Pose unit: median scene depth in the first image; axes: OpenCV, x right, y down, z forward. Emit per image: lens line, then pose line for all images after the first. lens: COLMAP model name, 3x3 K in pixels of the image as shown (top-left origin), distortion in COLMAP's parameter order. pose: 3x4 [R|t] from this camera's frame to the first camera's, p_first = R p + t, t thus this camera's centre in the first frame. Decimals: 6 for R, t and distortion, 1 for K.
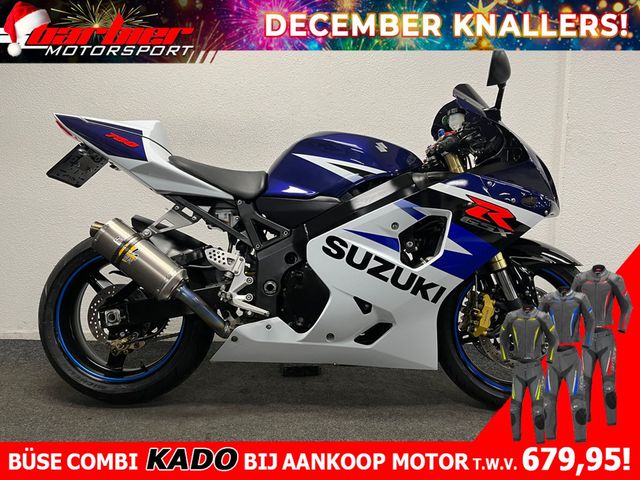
lens RADIAL K [[486.8, 0, 320.0], [0, 486.8, 240.0], [0, 0, 1]] dist [0.059354, -0.003508]
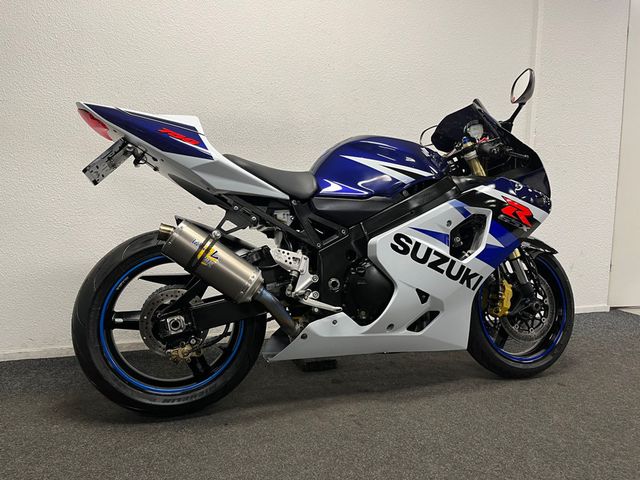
lens RADIAL K [[486.8, 0, 320.0], [0, 486.8, 240.0], [0, 0, 1]] dist [0.059354, -0.003508]
pose [[0.950556, -0.024541, 0.309581, -0.460581], [0.022140, 0.999691, 0.011269, -0.009713], [-0.309762, -0.003858, 0.950806, 0.023192]]
